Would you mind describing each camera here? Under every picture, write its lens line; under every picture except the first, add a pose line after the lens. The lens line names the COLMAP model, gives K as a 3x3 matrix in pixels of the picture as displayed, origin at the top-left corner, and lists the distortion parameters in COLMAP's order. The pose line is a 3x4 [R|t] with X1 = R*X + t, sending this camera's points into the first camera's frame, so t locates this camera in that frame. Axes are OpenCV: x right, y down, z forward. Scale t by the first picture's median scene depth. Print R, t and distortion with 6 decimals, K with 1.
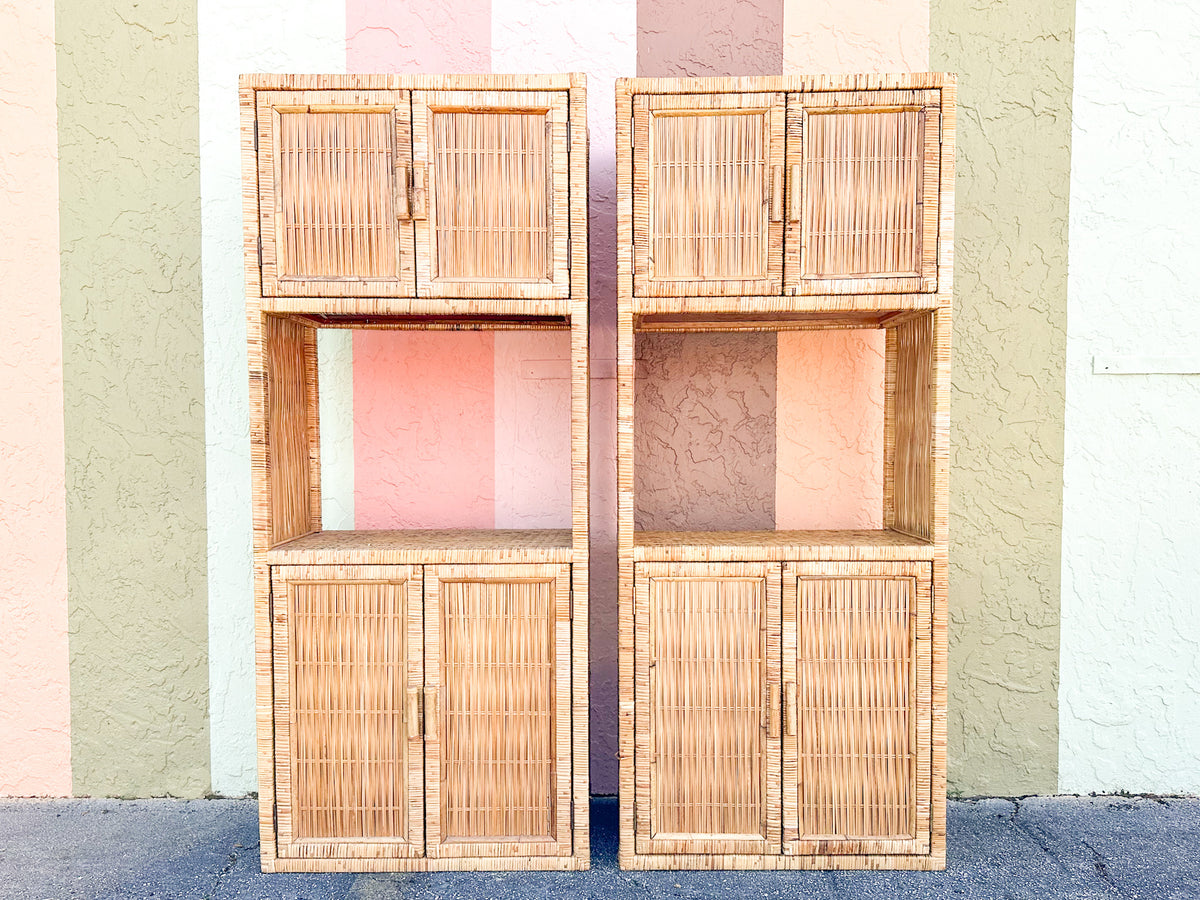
lens RADIAL K [[1008.4, 0, 602.3], [0, 1008.4, 481.3], [0, 0, 1]] dist [0.090026, -0.143786]
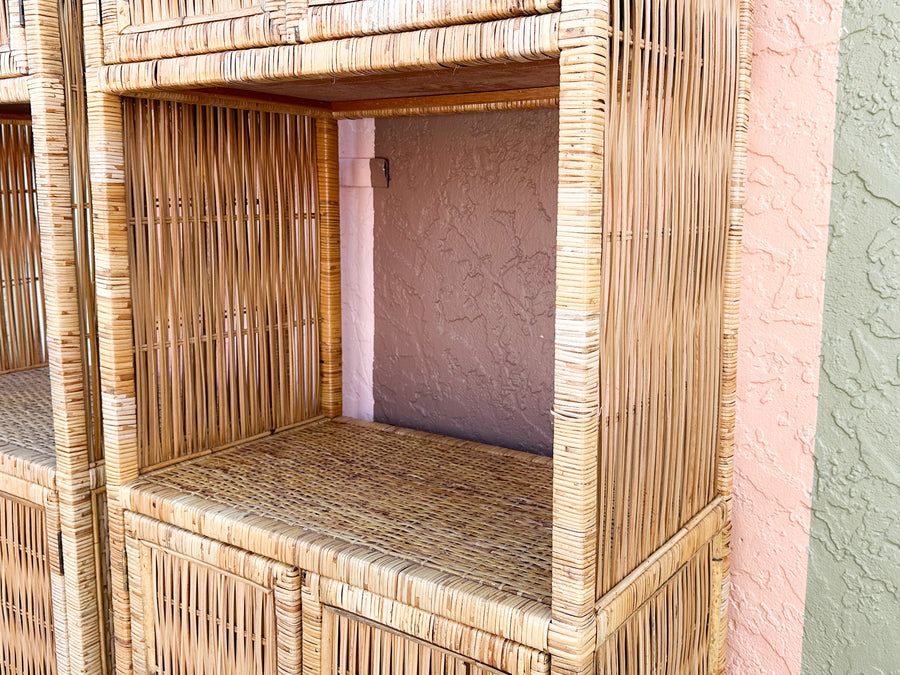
lens RADIAL K [[871.9, 0, 482.9], [0, 871.9, 288.2], [0, 0, 1]] dist [0.032503, 0.000000]
pose [[0.834860, 0.073870, -0.545483, 0.484793], [-0.035187, 0.996090, 0.081038, -0.101080], [0.549336, -0.048461, 0.834195, 0.677262]]
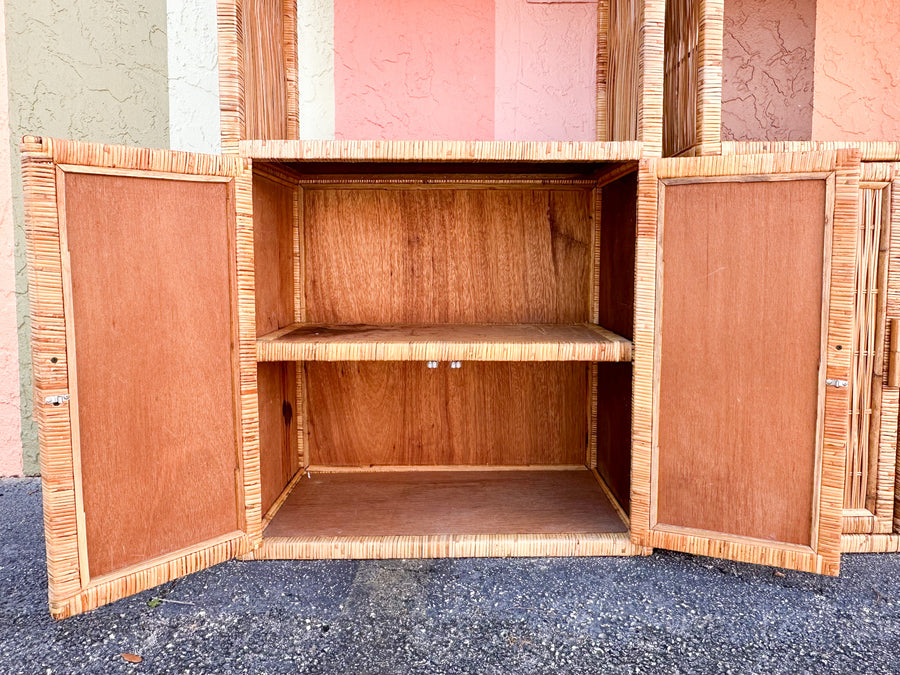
lens RADIAL K [[692.1, 0, 477.3], [0, 692.1, 317.5], [0, 0, 1]] dist [-0.033833, 0.027525]
pose [[0.999792, 0.001521, 0.020359, -0.161605], [-0.002311, 0.999244, 0.038813, 0.176658], [-0.020285, -0.038852, 0.999039, 0.476236]]
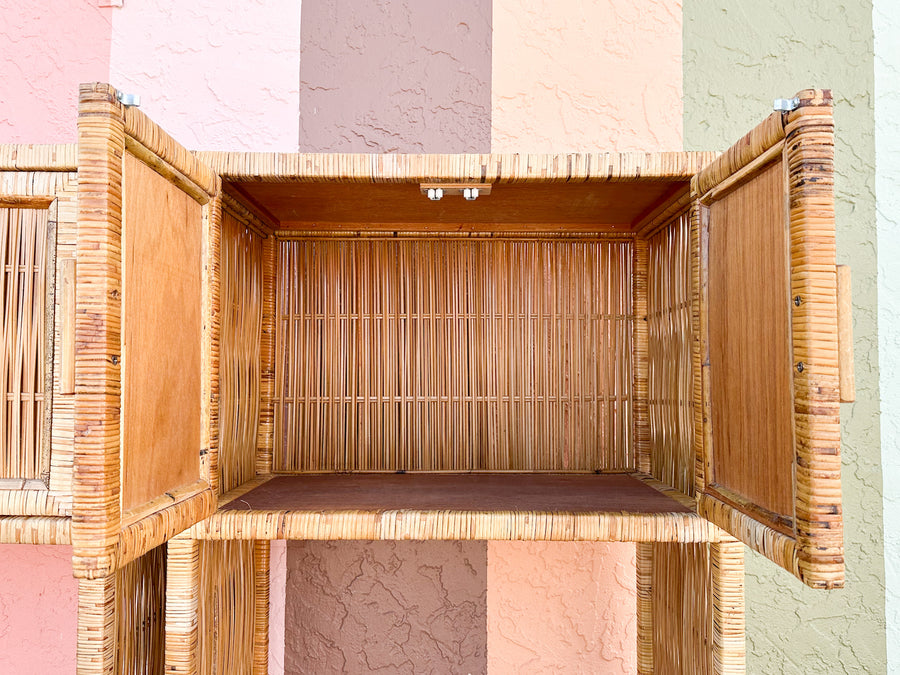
lens RADIAL K [[756.3, 0, 456.5], [0, 756.3, 336.3], [0, 0, 1]] dist [0.090026, -0.143786]
pose [[0.999820, 0.013674, 0.013166, 0.169630], [-0.012150, 0.993906, -0.109559, -0.230101], [-0.014584, 0.109379, 0.993893, 0.536646]]
